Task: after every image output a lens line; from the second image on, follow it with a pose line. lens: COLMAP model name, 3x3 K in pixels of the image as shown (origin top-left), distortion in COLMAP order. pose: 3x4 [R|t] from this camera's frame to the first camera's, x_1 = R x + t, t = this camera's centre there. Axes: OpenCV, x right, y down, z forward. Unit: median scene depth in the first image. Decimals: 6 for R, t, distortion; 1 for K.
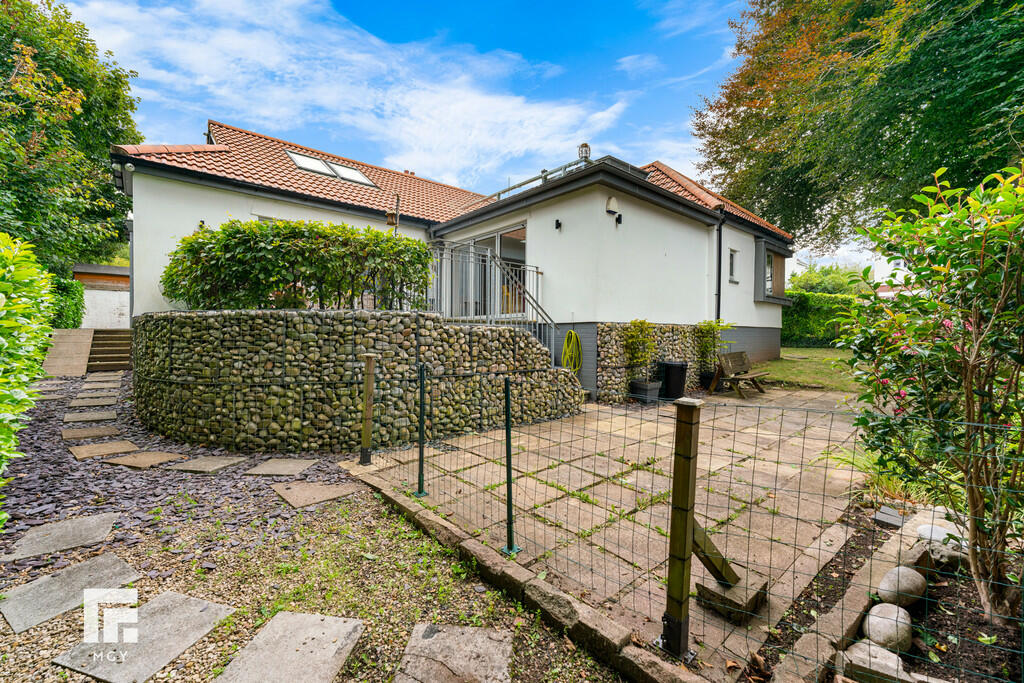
lens RADIAL K [[416.7, 0, 512.0], [0, 416.7, 341.5], [0, 0, 1]] dist [0.000446, 0.000091]
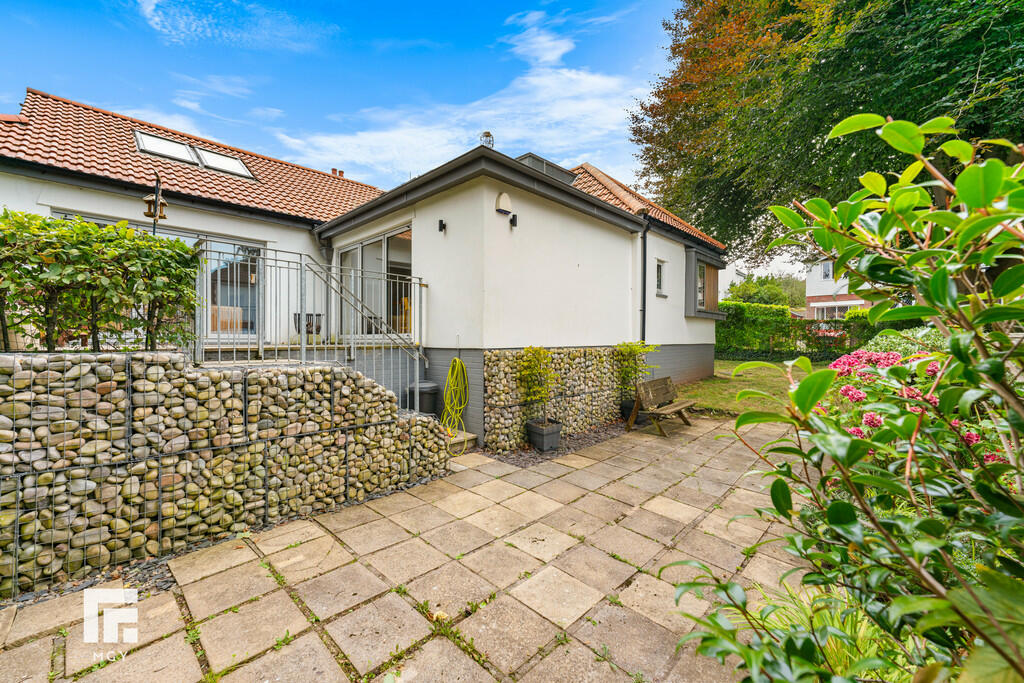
lens RADIAL K [[403.0, 0, 512.0], [0, 403.0, 341.5], [0, 0, 1]] dist [-0.000237, -0.000087]
pose [[0.996309, -0.002332, 0.085810, 0.194830], [0.003005, 0.999966, -0.007715, -0.055457], [-0.085789, 0.007944, 0.996282, 0.233432]]
